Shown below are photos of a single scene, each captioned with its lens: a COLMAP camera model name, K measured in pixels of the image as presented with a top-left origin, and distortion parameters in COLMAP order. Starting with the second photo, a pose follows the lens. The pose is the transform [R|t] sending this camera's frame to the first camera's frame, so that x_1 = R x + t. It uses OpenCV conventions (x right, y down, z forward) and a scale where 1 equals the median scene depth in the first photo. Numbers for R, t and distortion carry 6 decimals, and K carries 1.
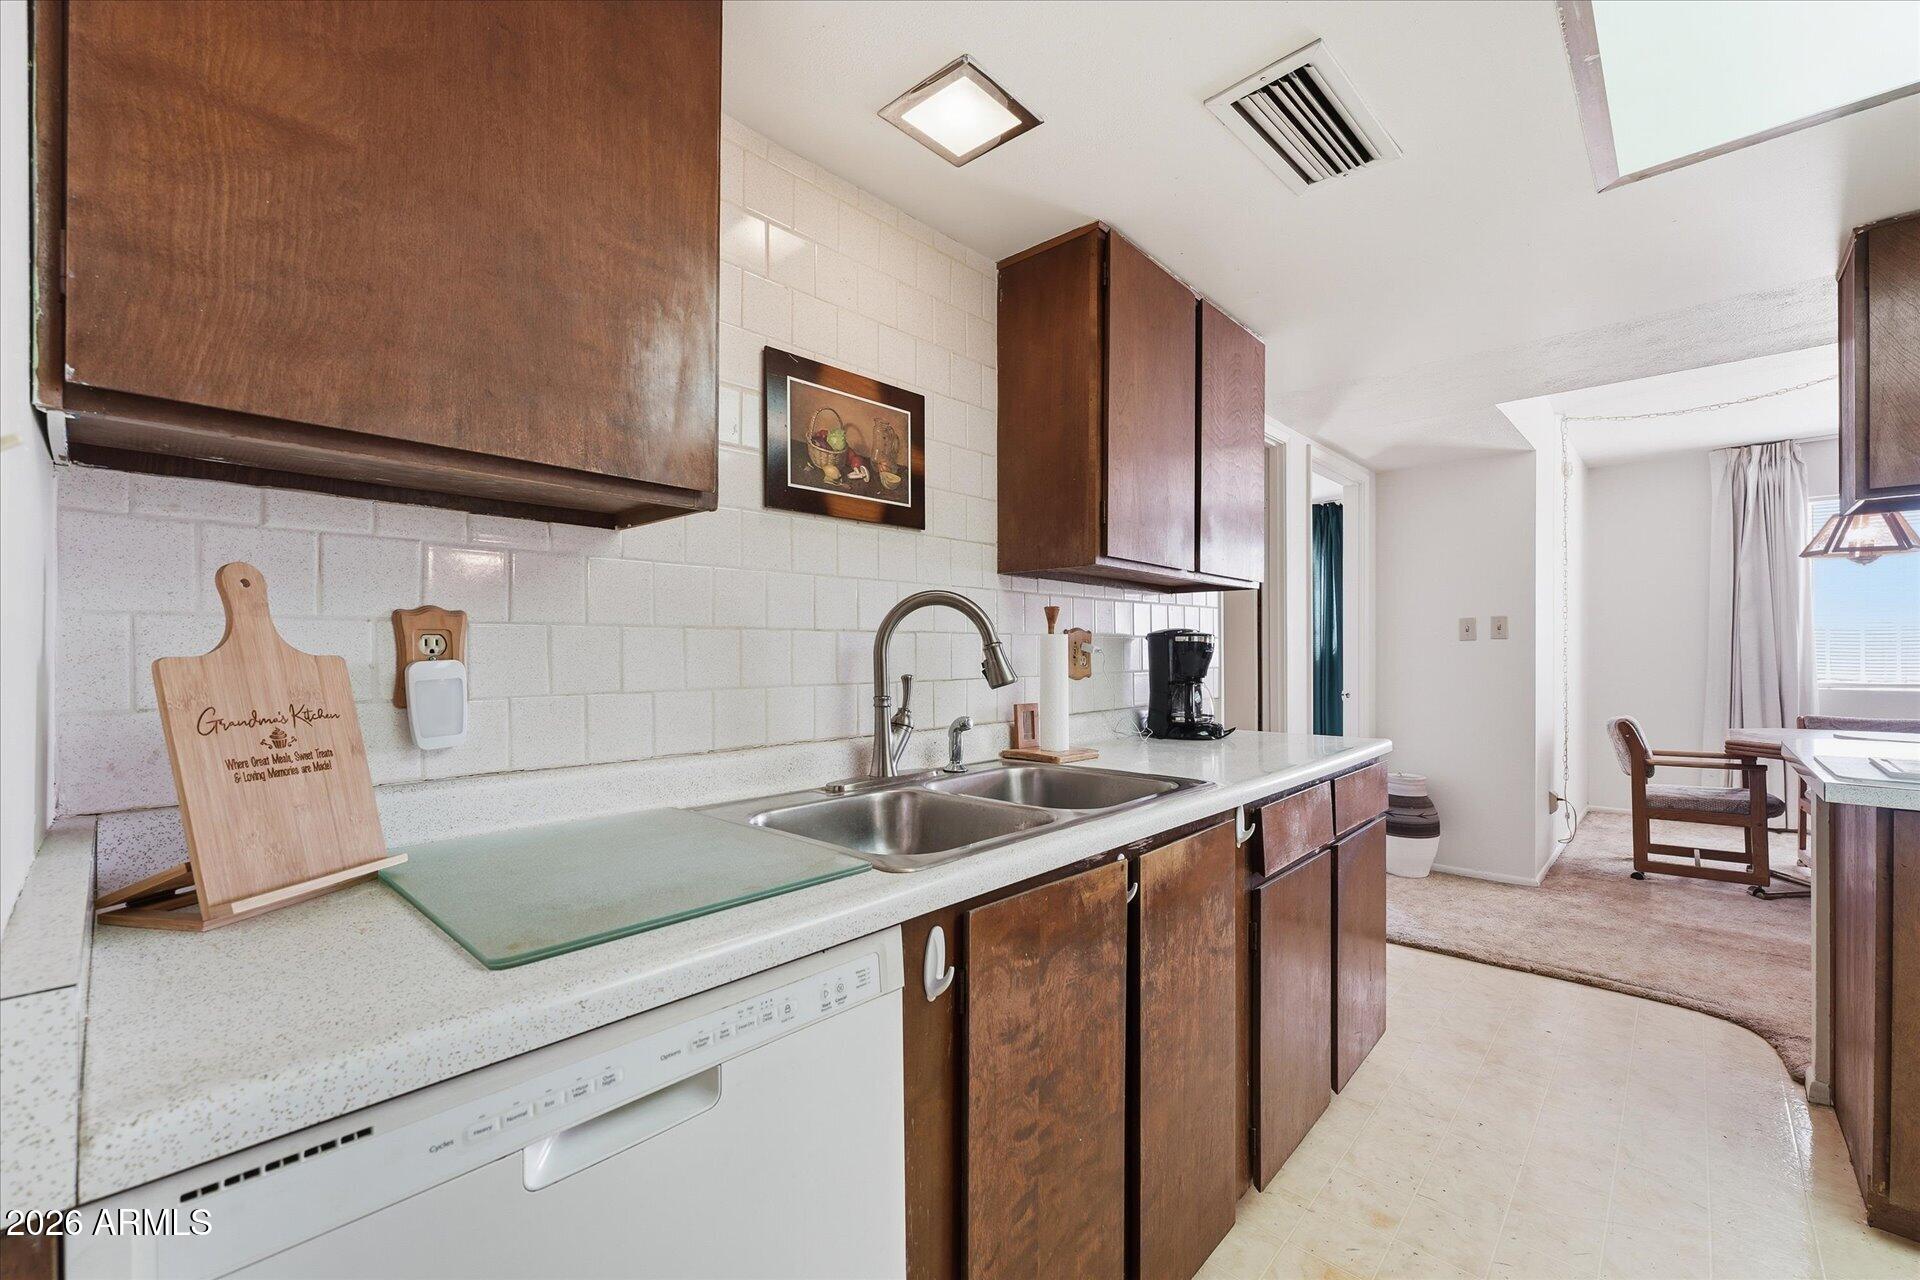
lens RADIAL K [[787.5, 0, 962.5], [0, 787.5, 652.7], [0, 0, 1]] dist [0.005615, -0.000328]
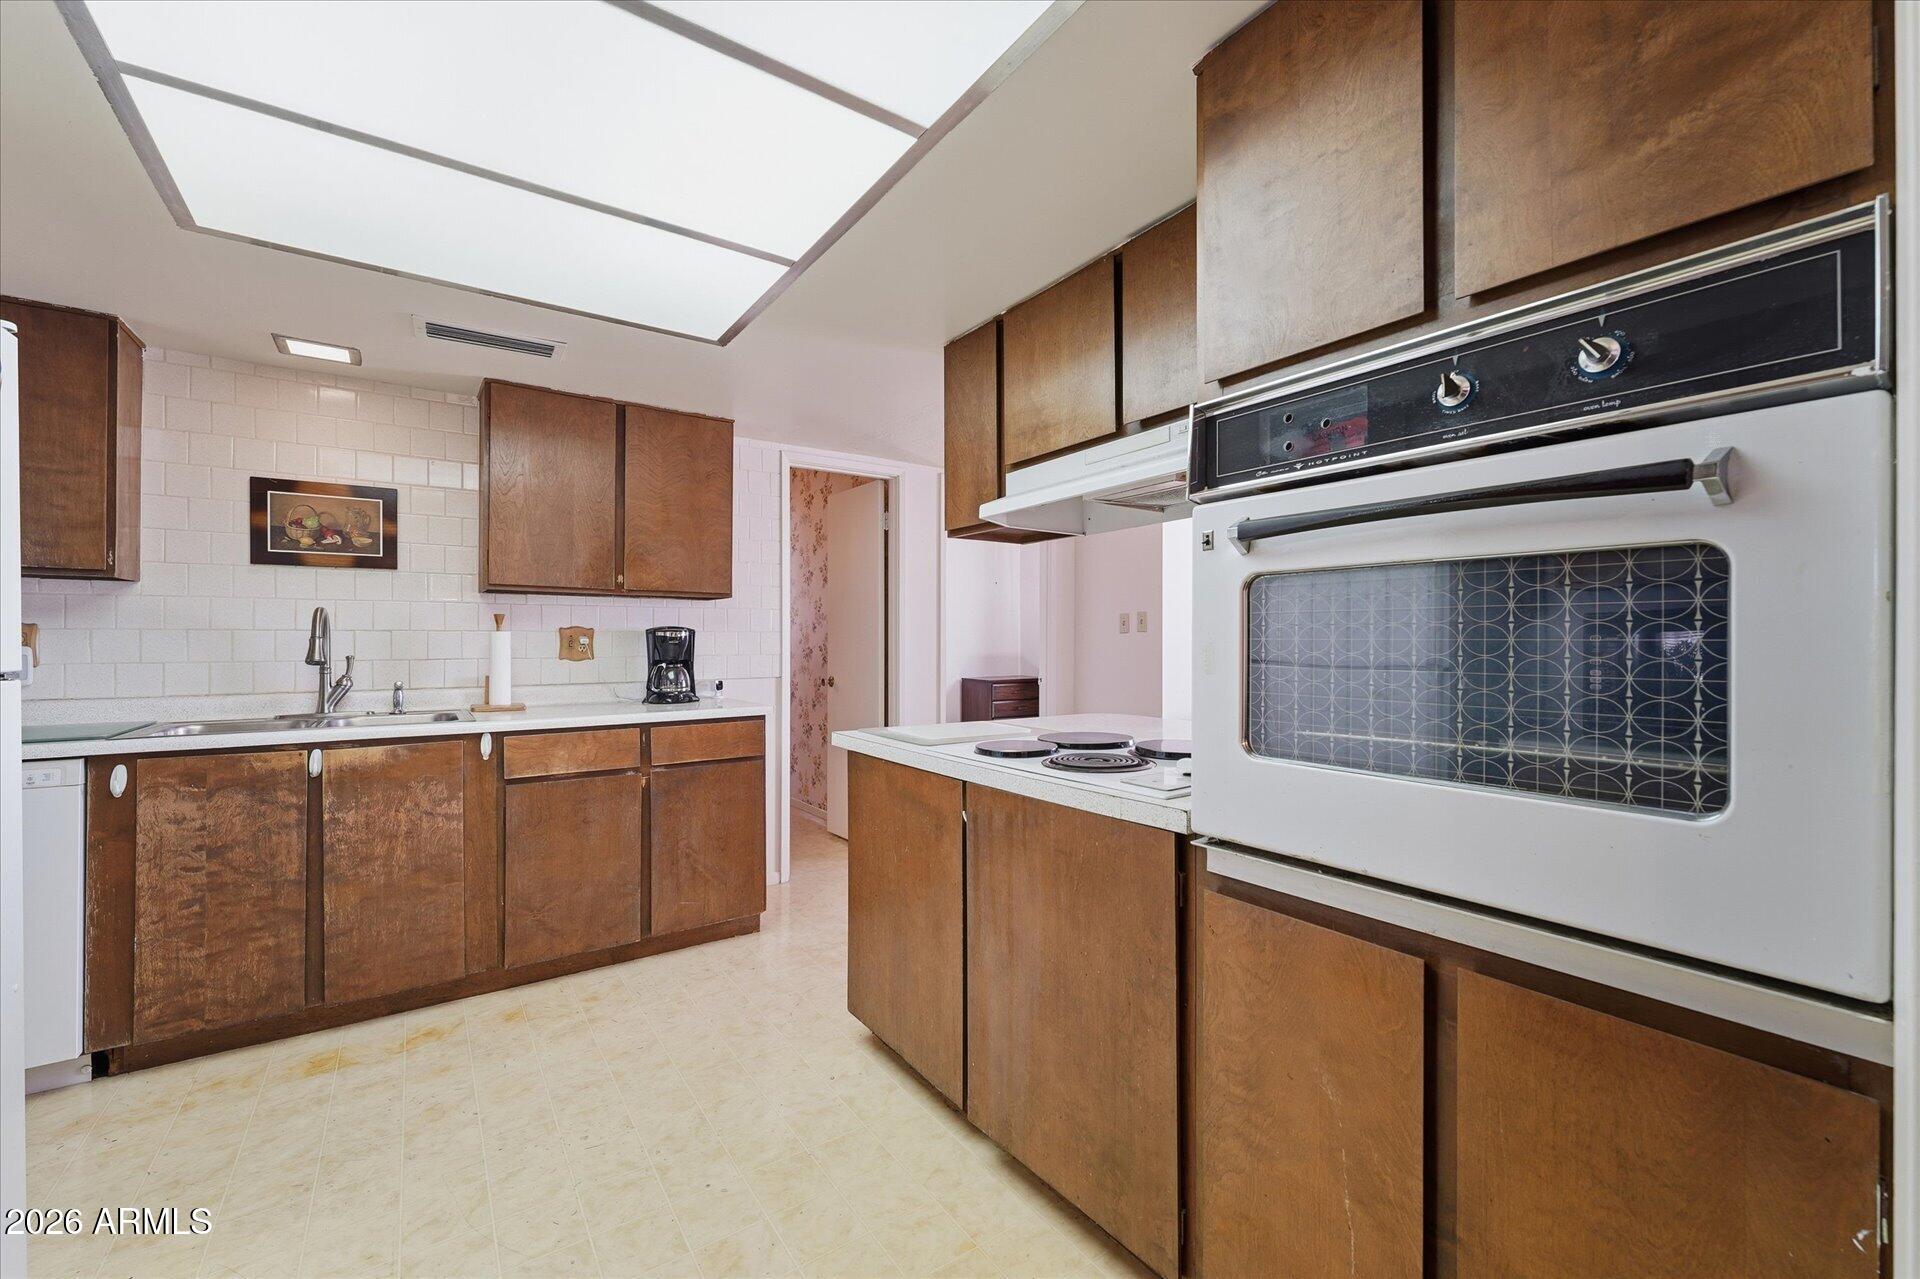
lens RADIAL K [[787.5, 0, 958.4], [0, 787.5, 635.4], [0, 0, 1]] dist [0.005615, -0.000328]
pose [[0.977121, 0.000899, -0.212683, 0.846863], [-0.002364, 0.999975, -0.006635, -0.004766], [0.212672, 0.006985, 0.977099, -0.216588]]
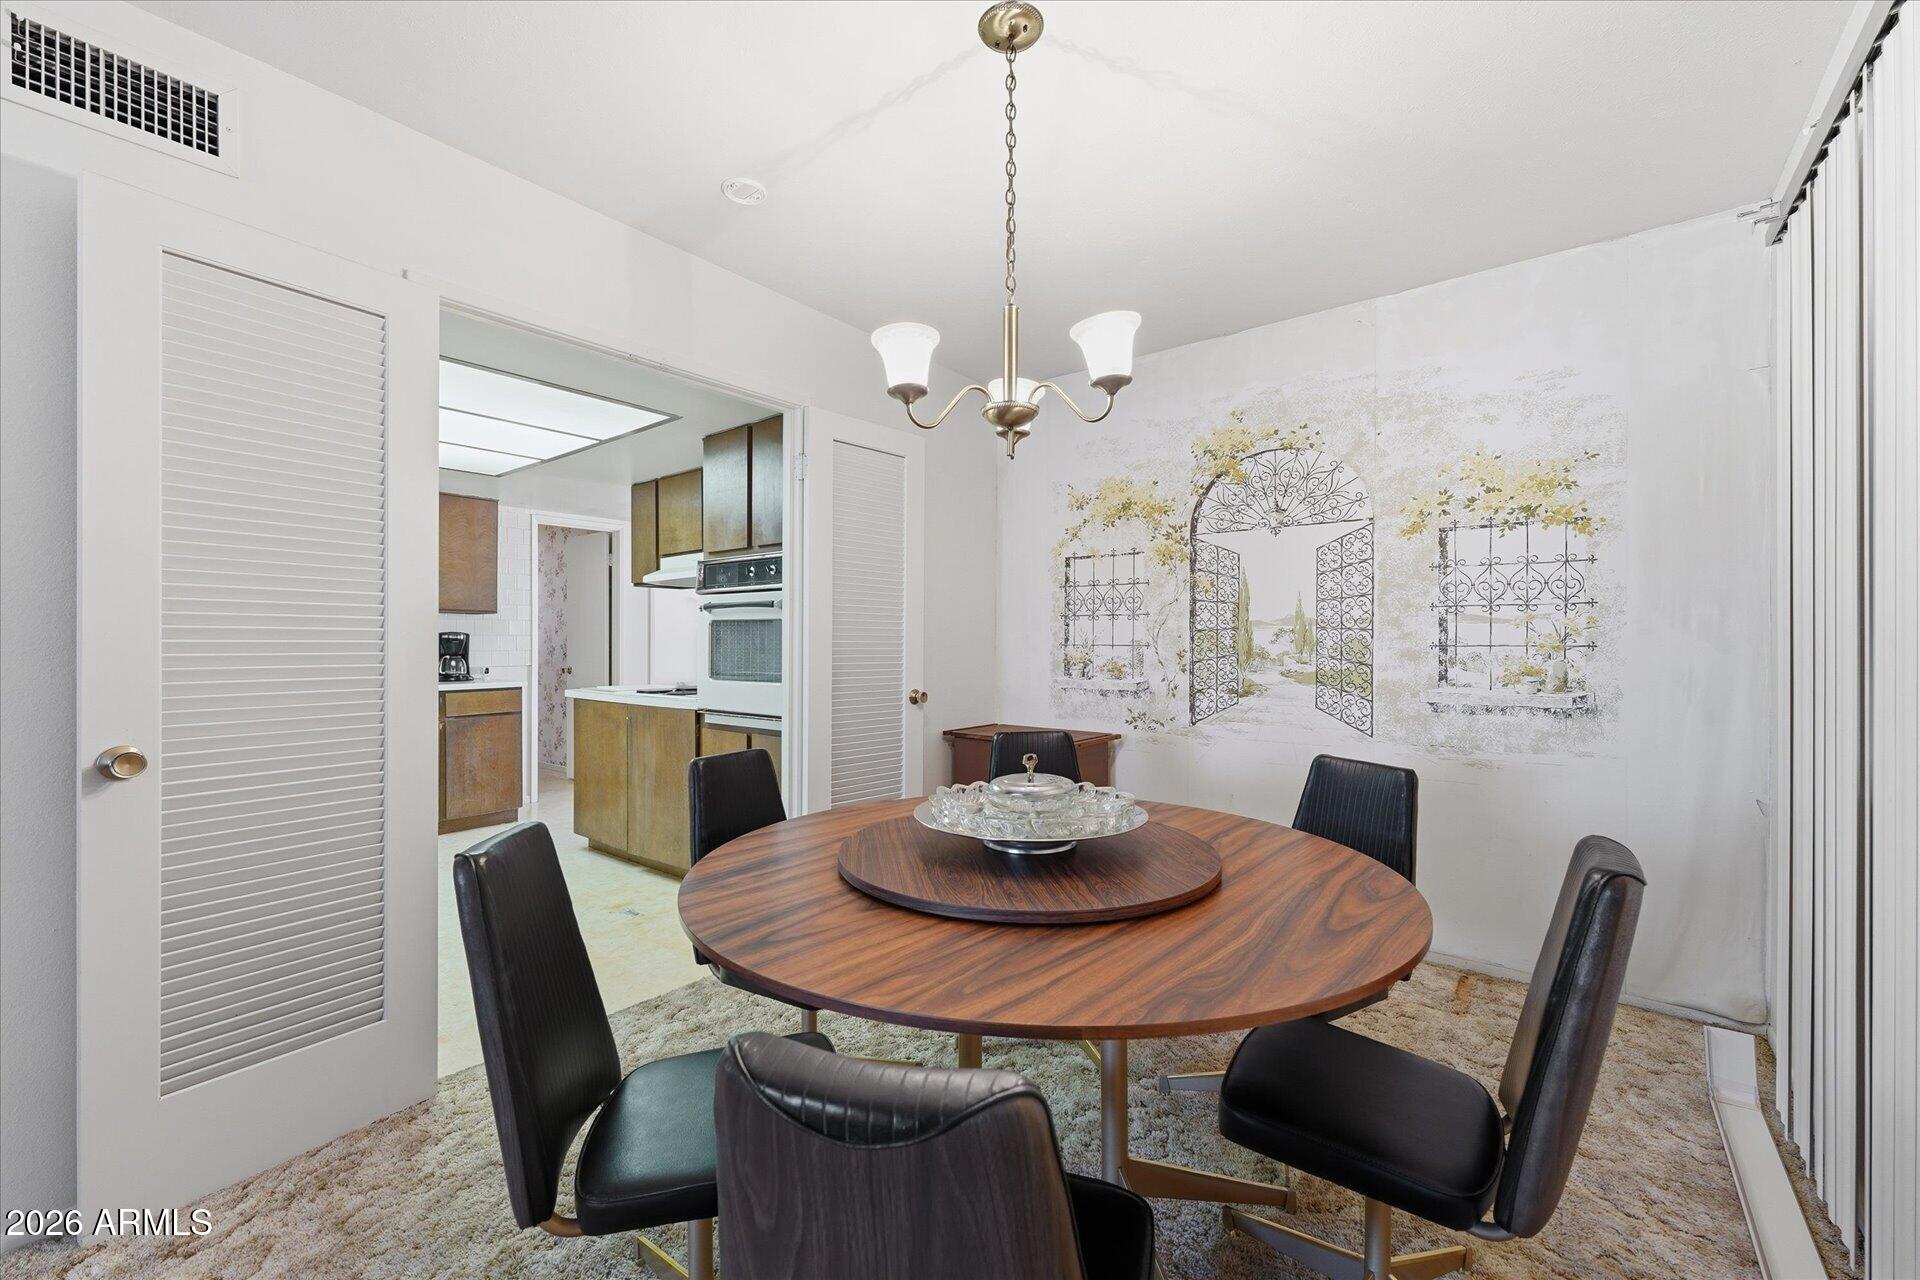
lens RADIAL K [[787.5, 0, 959.0], [0, 787.5, 640.9], [0, 0, 1]] dist [0.005615, -0.000328]
pose [[0.997259, 0.005034, 0.073812, 1.179806], [-0.004851, 0.999985, -0.002658, -0.004846], [-0.073824, 0.002293, 0.997269, -0.996468]]
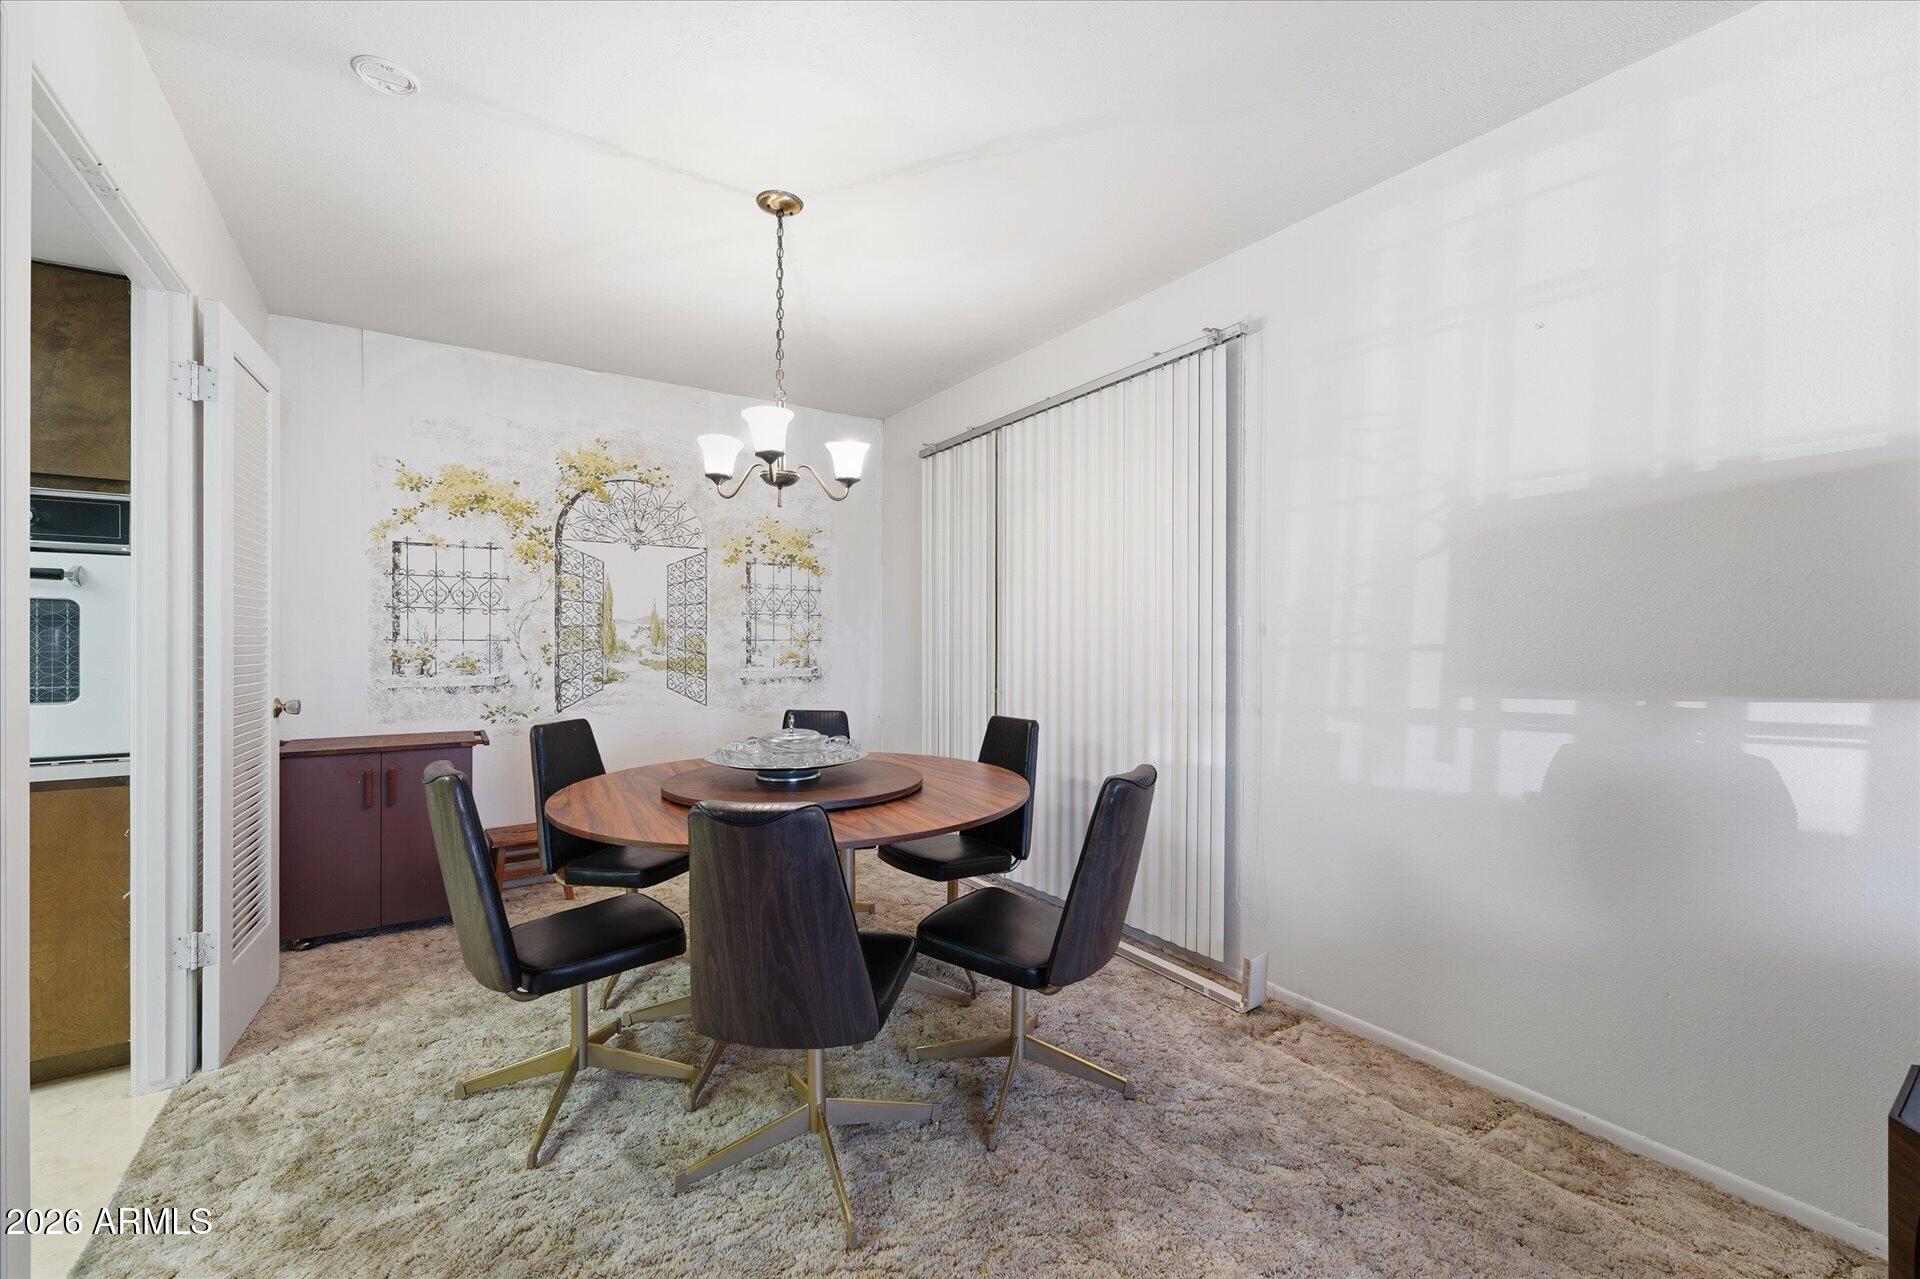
lens RADIAL K [[787.5, 0, 958.6], [0, 787.5, 641.2], [0, 0, 1]] dist [0.005615, -0.000328]
pose [[0.220711, 0.000180, 0.975339, 0.544265], [-0.004866, 0.999988, 0.000916, -0.005348], [-0.975327, -0.004948, 0.220709, -0.788406]]
